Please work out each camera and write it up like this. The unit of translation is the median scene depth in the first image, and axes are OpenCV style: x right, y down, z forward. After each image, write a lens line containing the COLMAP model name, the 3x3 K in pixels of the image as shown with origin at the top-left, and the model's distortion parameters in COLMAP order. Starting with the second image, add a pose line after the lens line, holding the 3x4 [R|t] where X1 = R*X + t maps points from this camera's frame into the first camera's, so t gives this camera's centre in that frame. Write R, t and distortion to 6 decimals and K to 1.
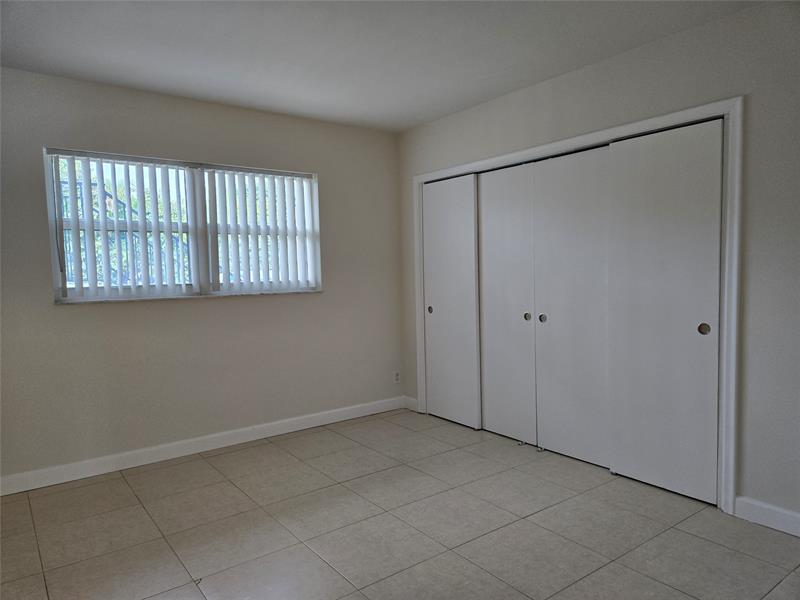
lens RADIAL K [[537.0, 0, 395.1], [0, 537.0, 302.7], [0, 0, 1]] dist [0.081887, -0.073573]
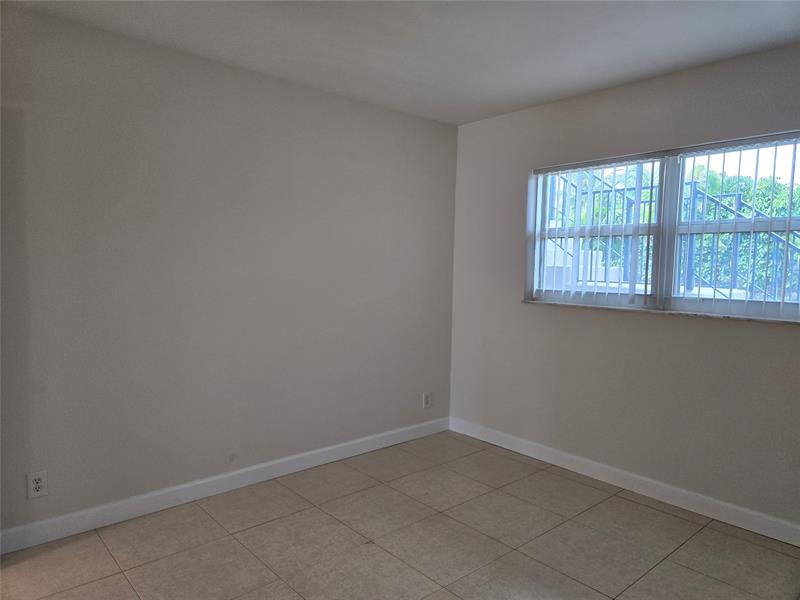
lens RADIAL K [[537.0, 0, 395.1], [0, 537.0, 302.7], [0, 0, 1]] dist [0.081887, -0.073573]
pose [[0.085475, 0.101344, -0.991173, 0.504660], [-0.084039, 0.992002, 0.094181, -0.081557], [0.992790, 0.075247, 0.093308, 0.599536]]
